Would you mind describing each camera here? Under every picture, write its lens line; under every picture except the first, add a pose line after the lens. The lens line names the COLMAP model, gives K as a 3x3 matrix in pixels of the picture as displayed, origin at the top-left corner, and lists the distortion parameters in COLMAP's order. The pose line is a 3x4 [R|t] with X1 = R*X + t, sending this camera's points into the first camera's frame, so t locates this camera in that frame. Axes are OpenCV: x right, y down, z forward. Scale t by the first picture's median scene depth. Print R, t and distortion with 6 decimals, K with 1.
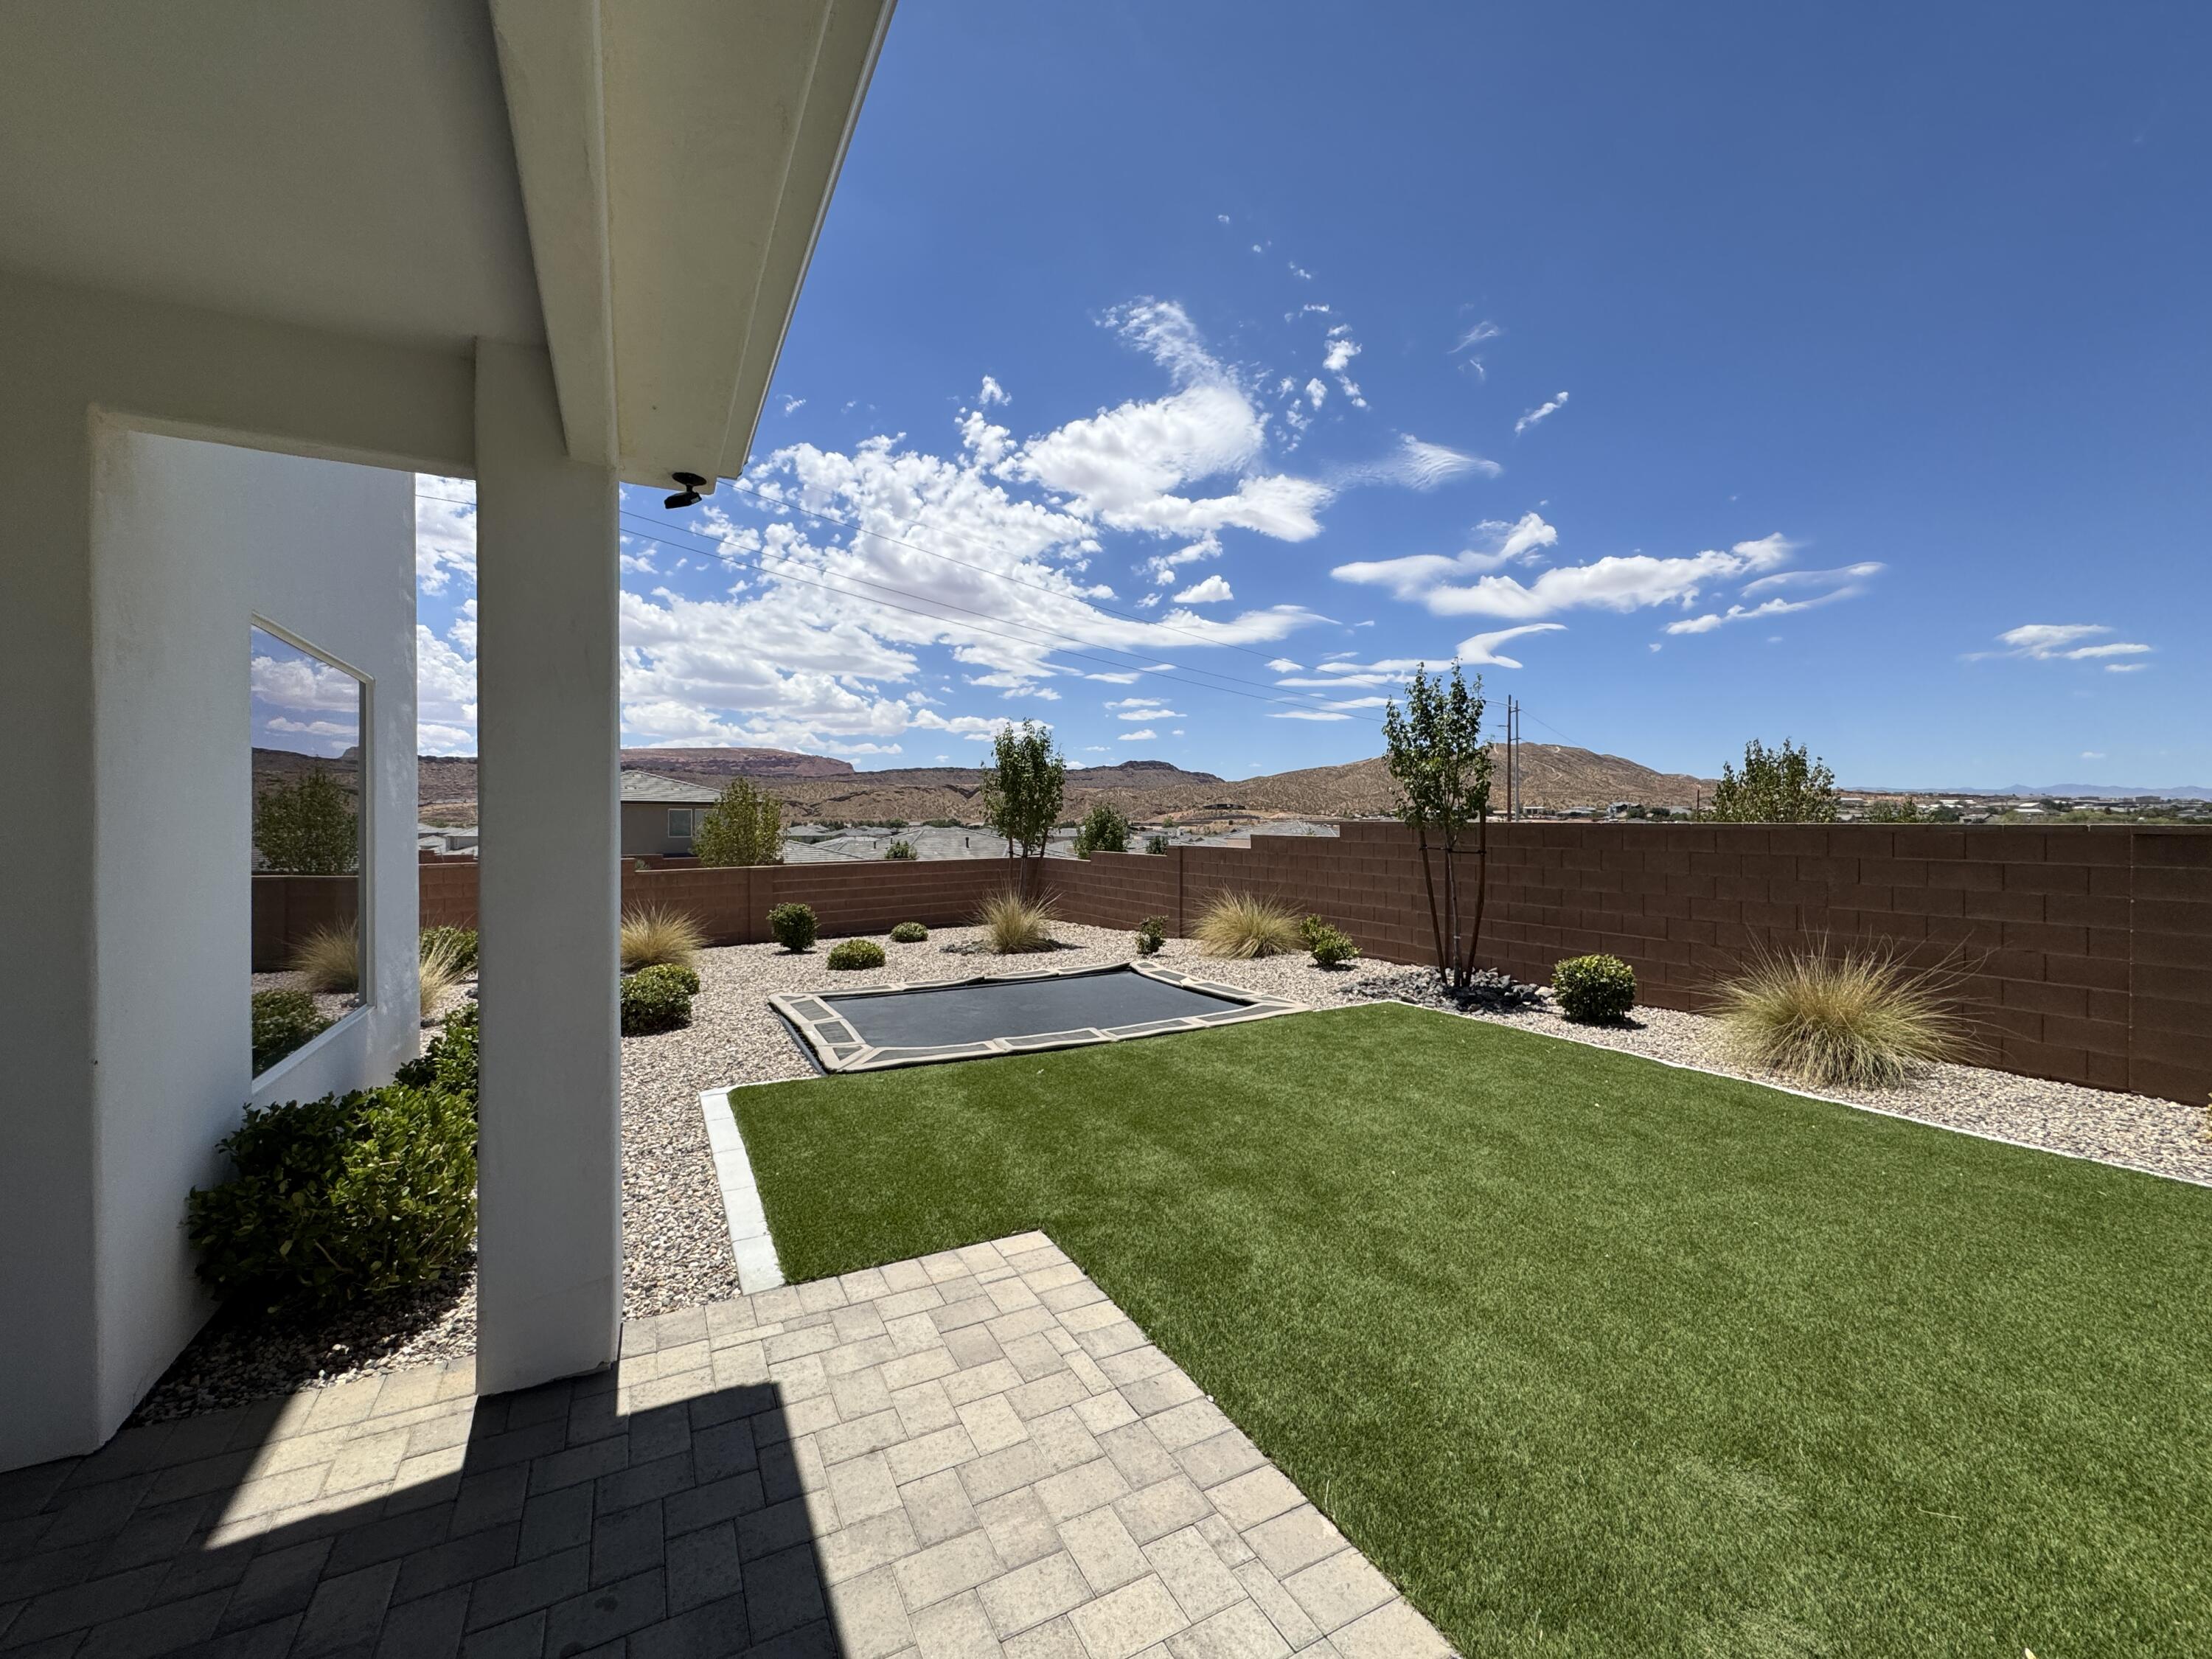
lens RADIAL K [[881.2, 0, 1109.4], [0, 881.2, 839.7], [0, 0, 1]] dist [-0.001443, 0.000970]
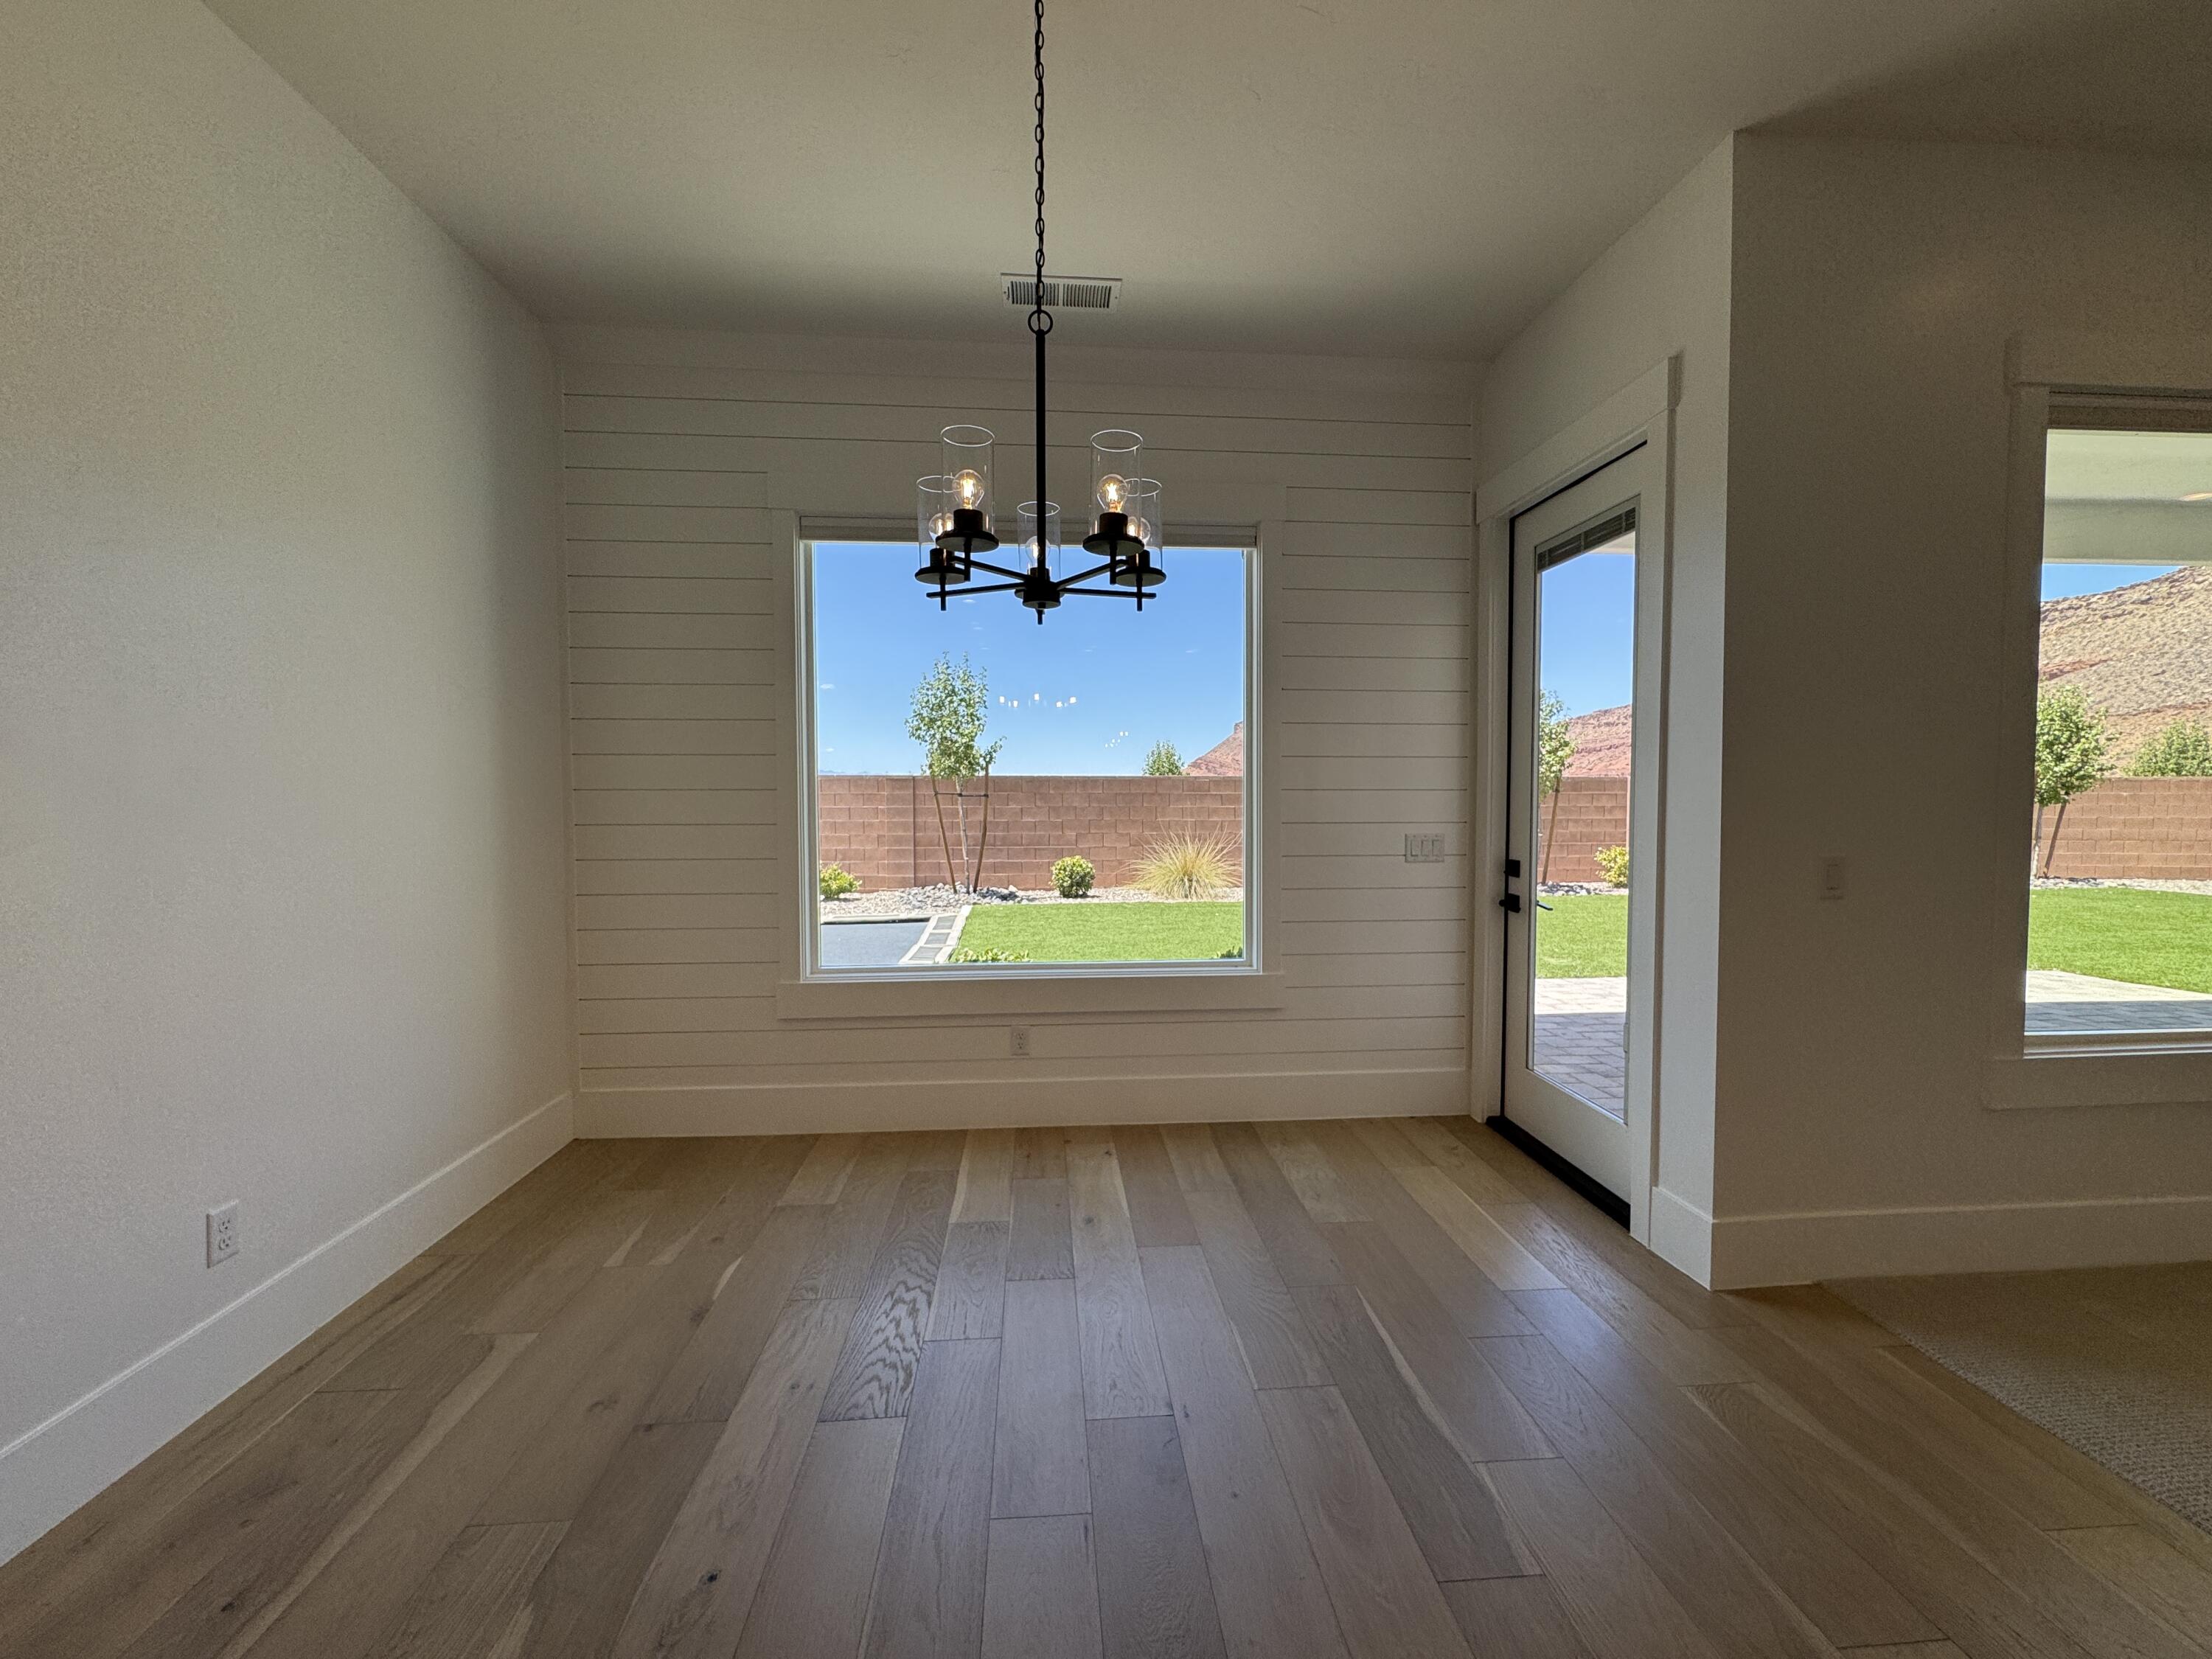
lens RADIAL K [[881.2, 0, 1106.8], [0, 881.2, 819.1], [0, 0, 1]] dist [-0.001443, 0.000970]
pose [[0.407579, -0.027321, 0.912761, -0.764358], [0.022634, 0.999547, 0.019812, 0.027357], [-0.912889, 0.012584, 0.408013, 0.247569]]
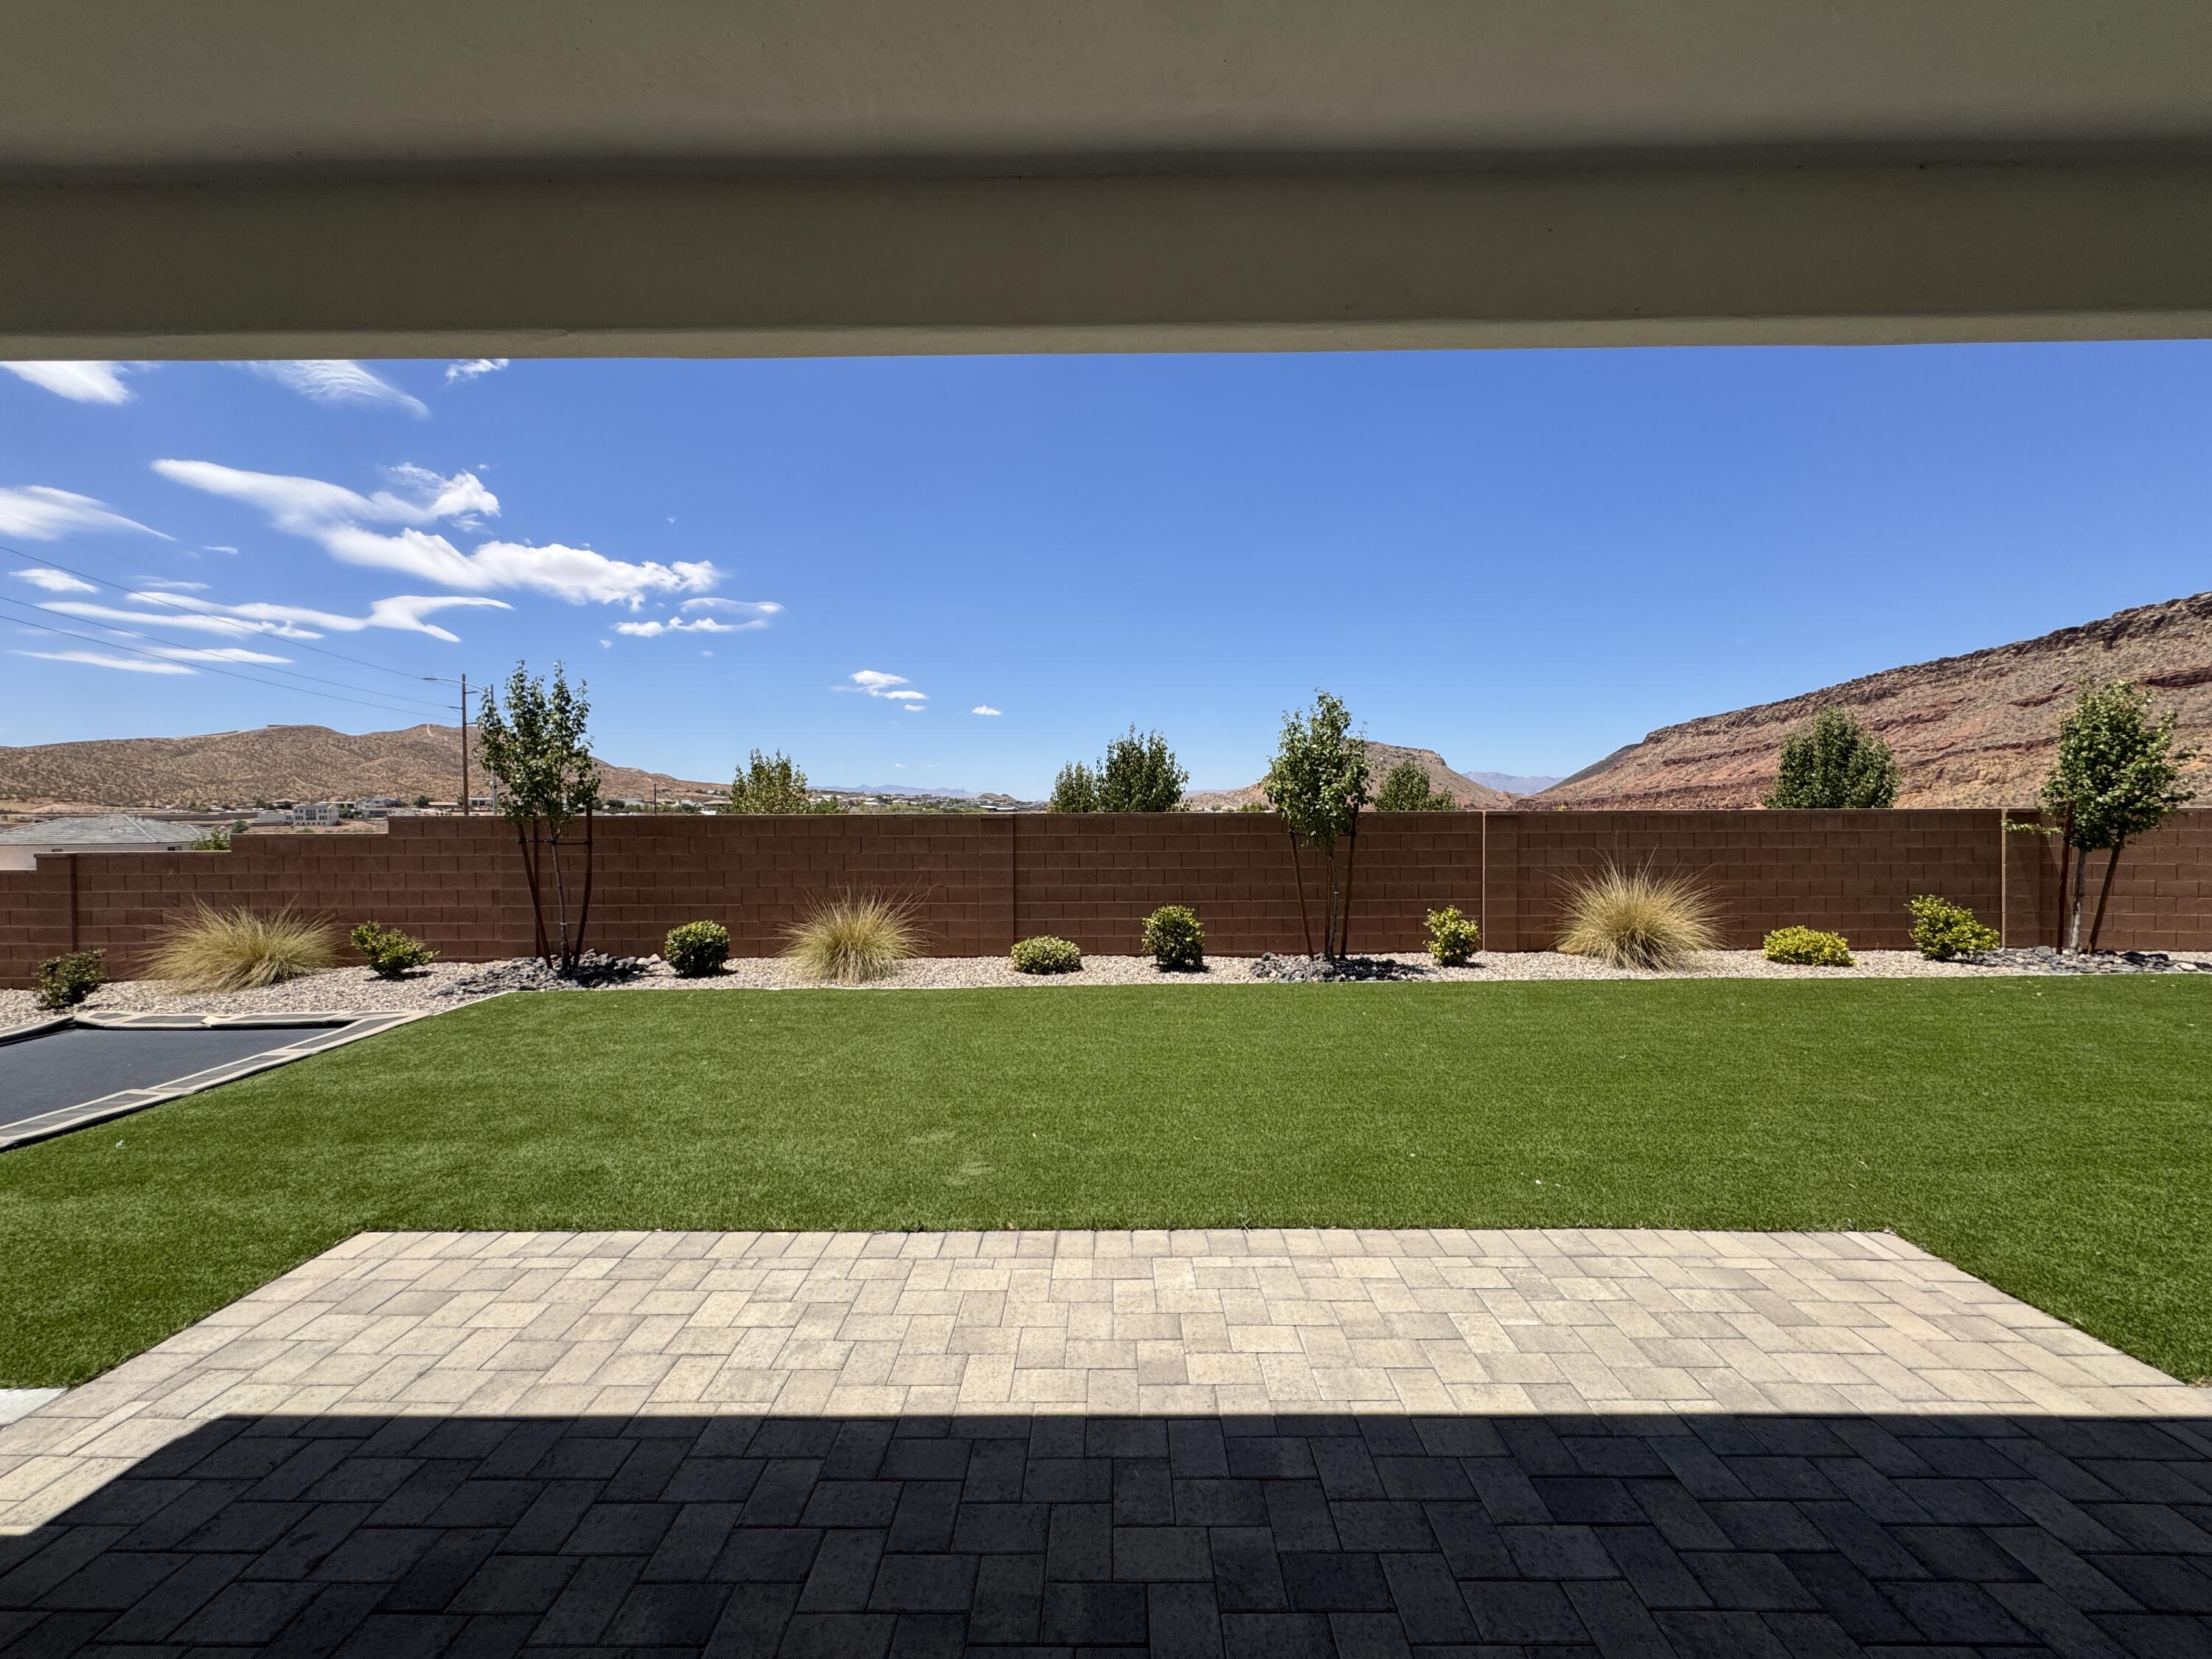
lens RADIAL K [[881.2, 0, 1103.5], [0, 881.2, 823.2], [0, 0, 1]] dist [-0.001443, 0.000970]
pose [[0.483559, -0.017657, 0.875134, -0.221627], [0.025825, 0.999649, 0.005899, -0.000393], [-0.874931, 0.019748, 0.483846, -0.089982]]
